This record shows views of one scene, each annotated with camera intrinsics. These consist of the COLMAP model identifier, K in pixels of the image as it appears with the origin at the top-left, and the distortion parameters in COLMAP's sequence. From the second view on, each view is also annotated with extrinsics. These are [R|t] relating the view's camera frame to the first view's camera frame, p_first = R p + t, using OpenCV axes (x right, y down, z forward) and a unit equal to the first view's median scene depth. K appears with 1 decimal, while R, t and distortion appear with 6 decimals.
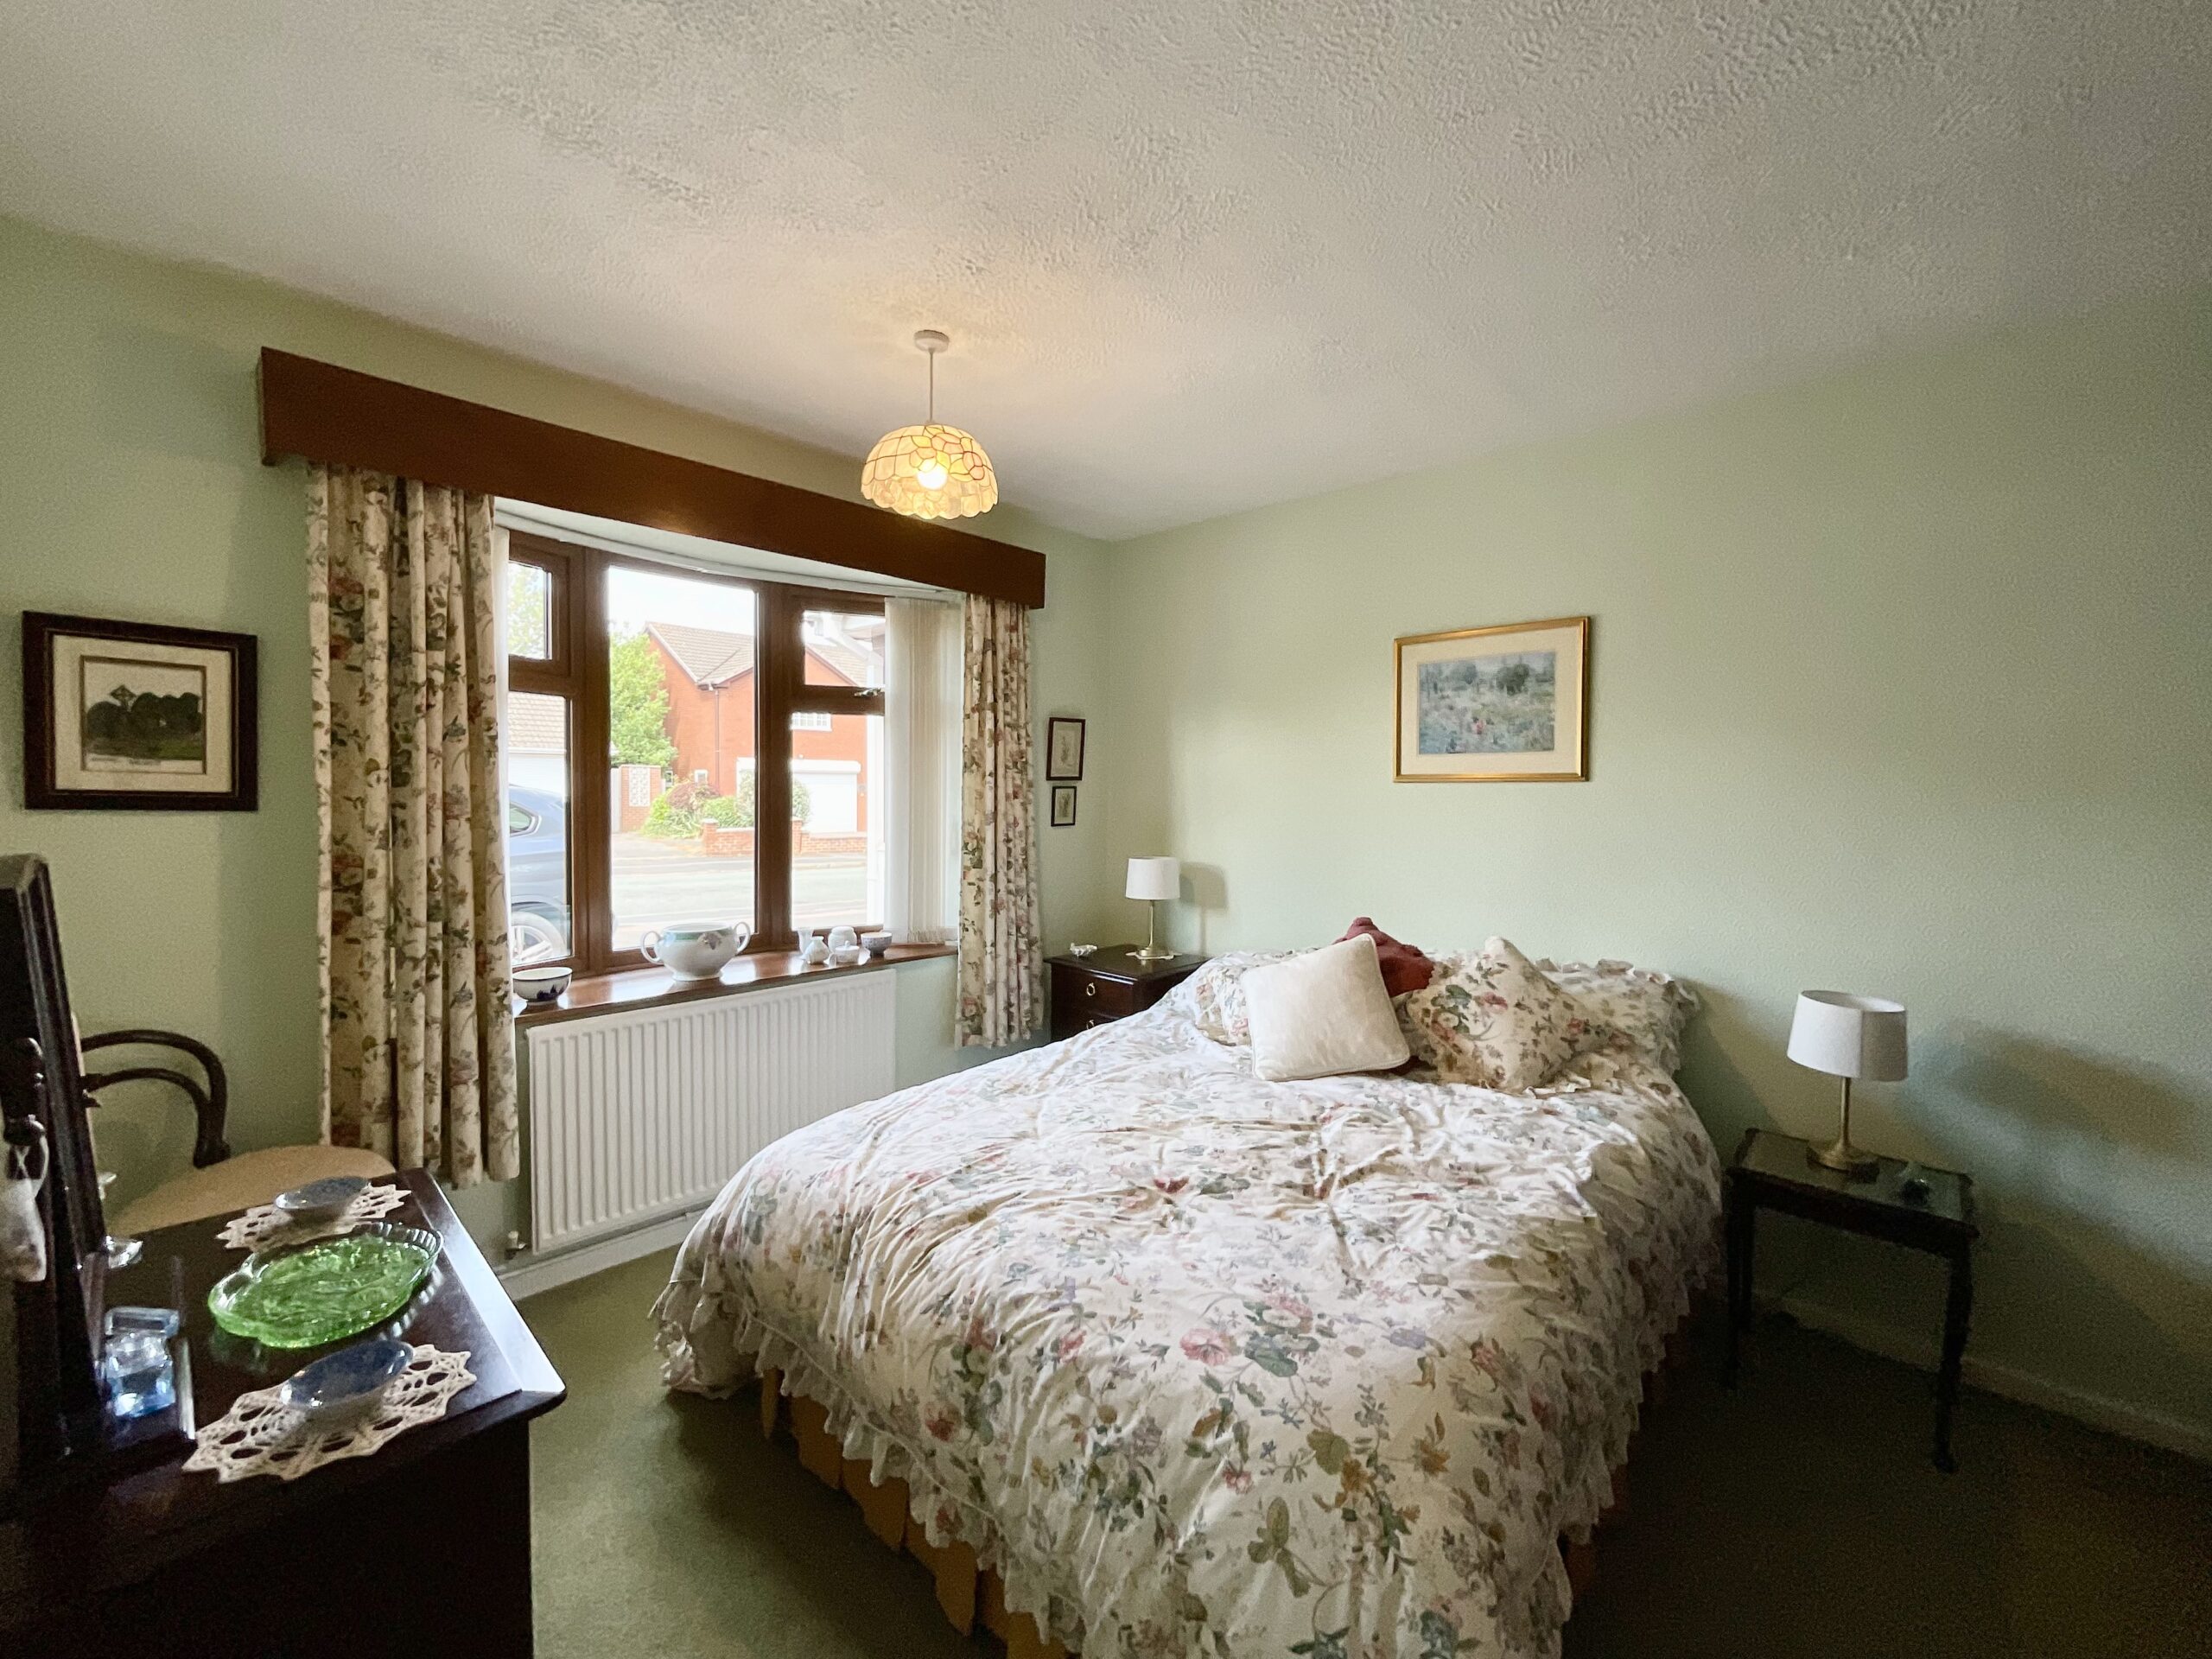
lens RADIAL K [[902.0, 0, 1102.7], [0, 902.0, 828.6], [0, 0, 1]] dist [0.000597, 0.000088]
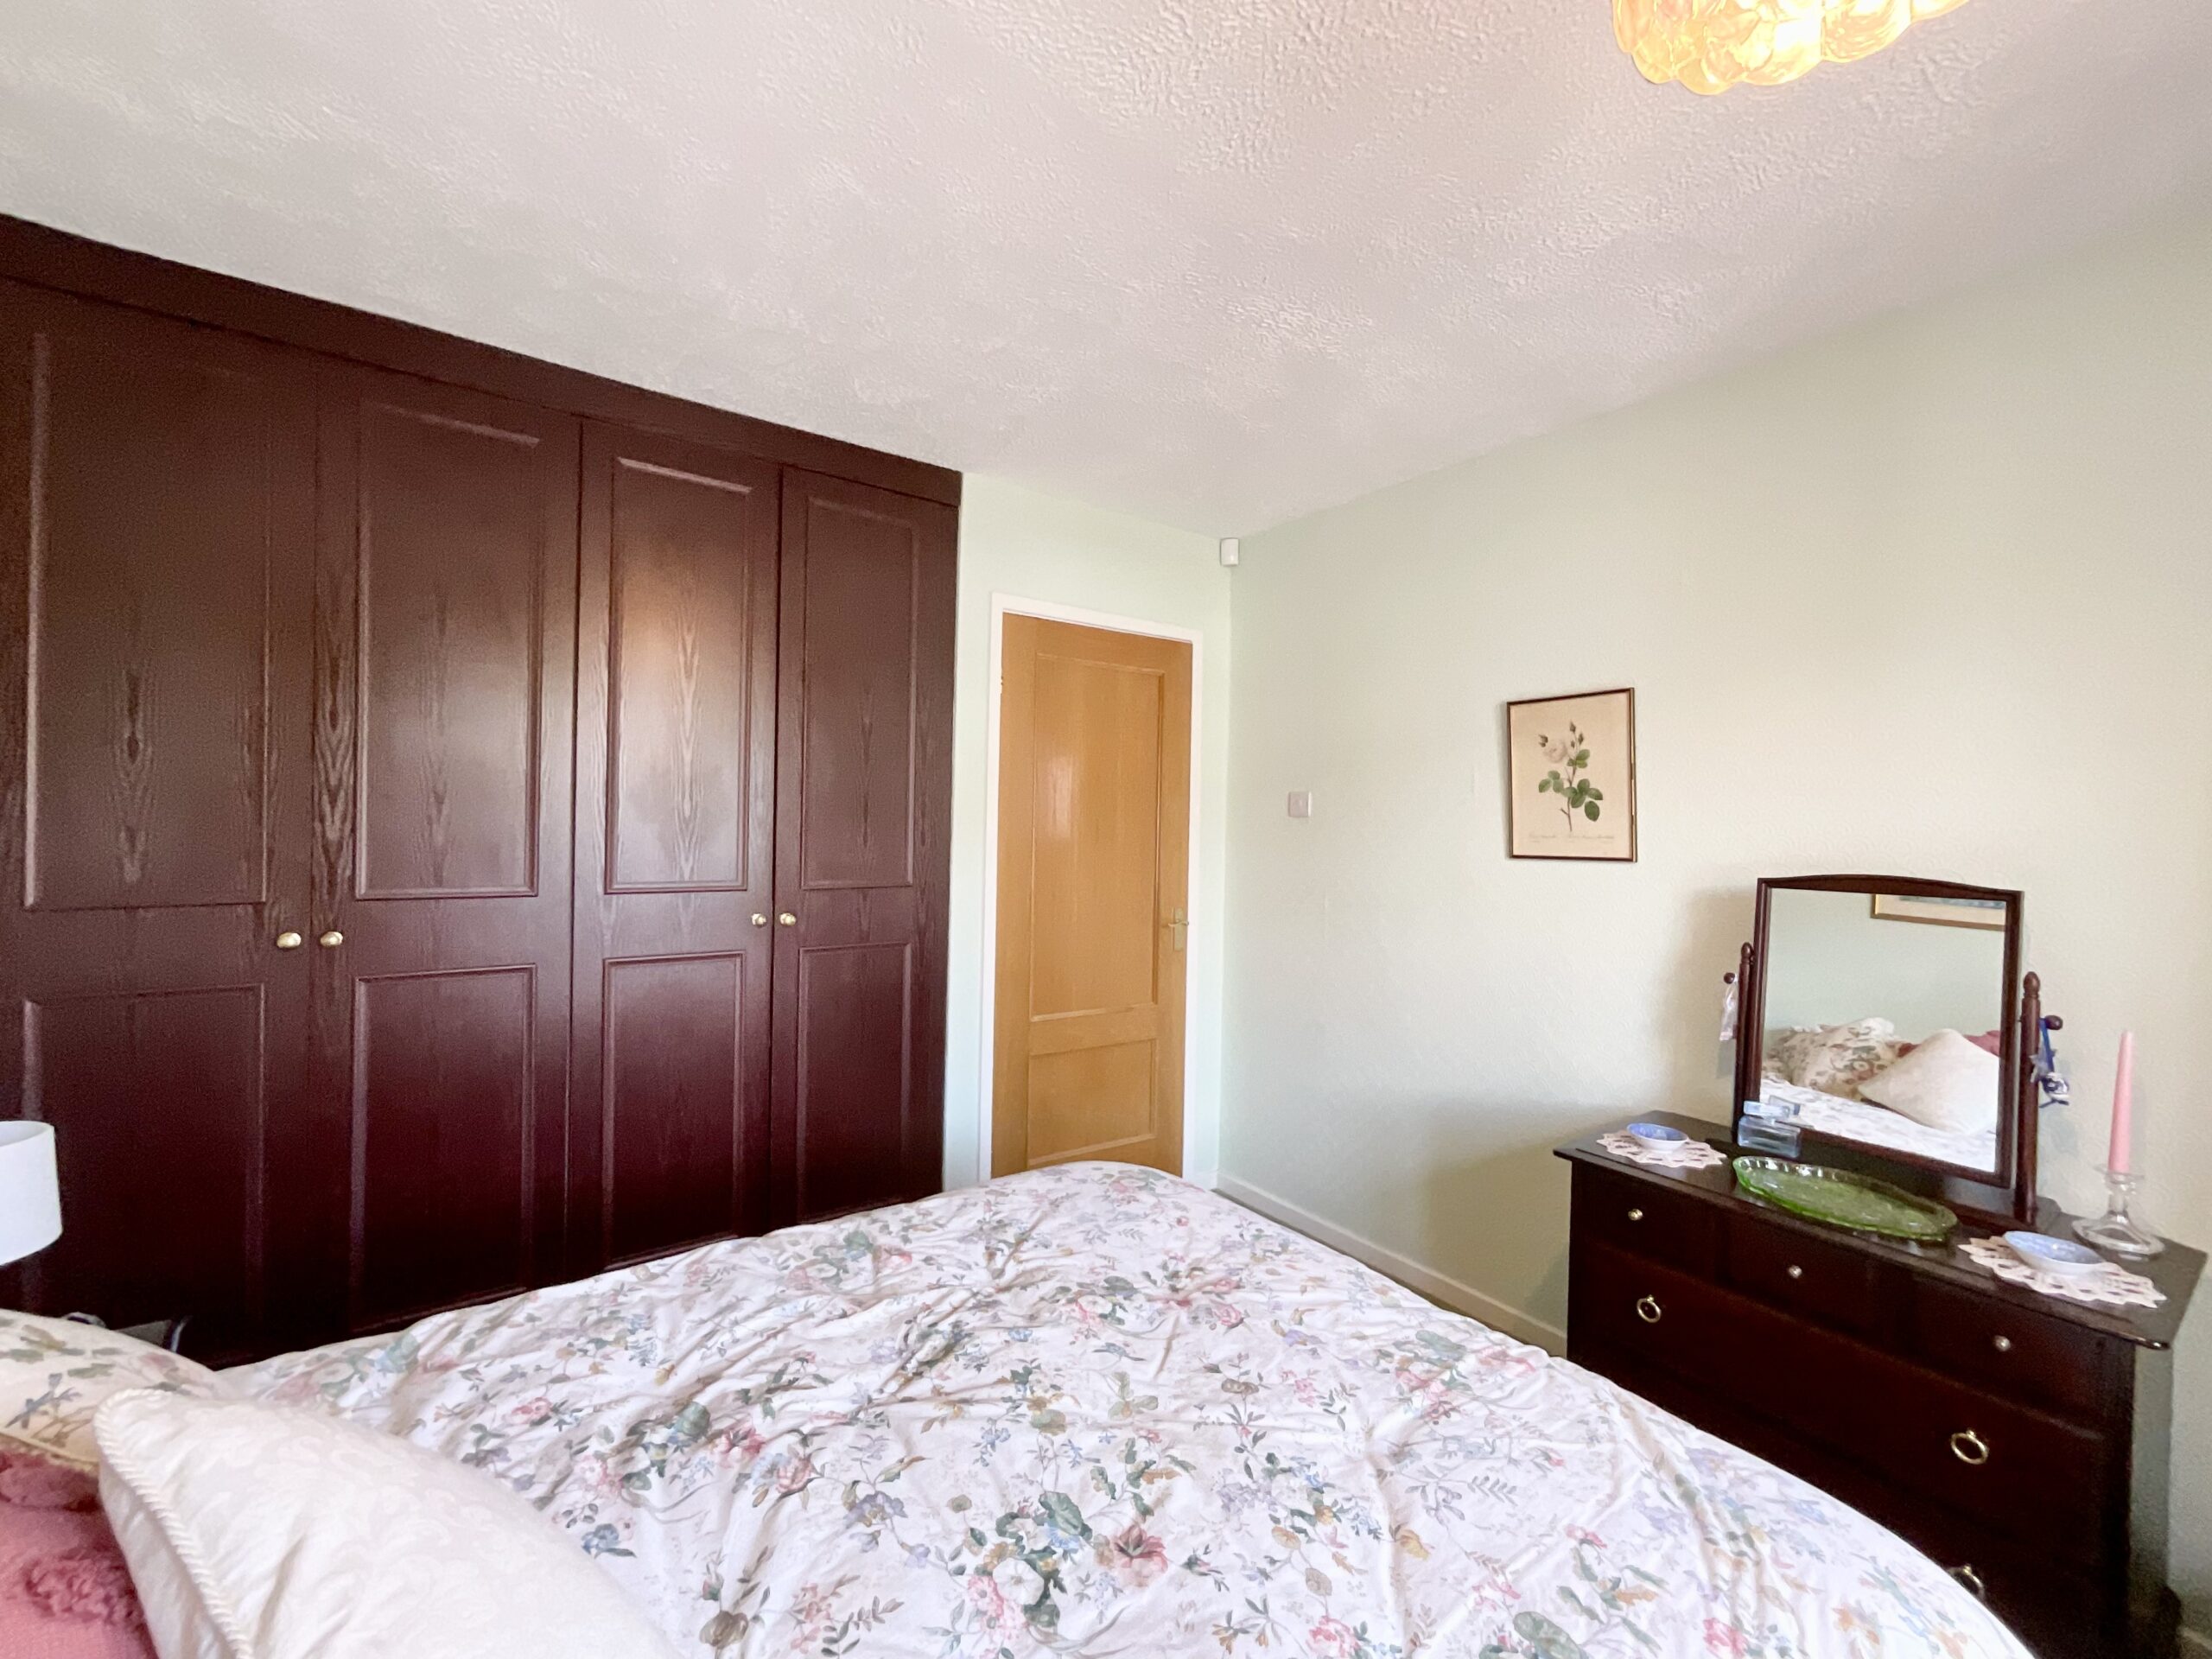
lens RADIAL K [[902.0, 0, 1102.7], [0, 902.0, 828.6], [0, 0, 1]] dist [0.000597, 0.000088]
pose [[-0.982903, -0.026791, 0.182162, -0.001407], [-0.017855, 0.998563, 0.050522, -0.078360], [-0.183254, 0.046406, -0.981970, 2.020242]]
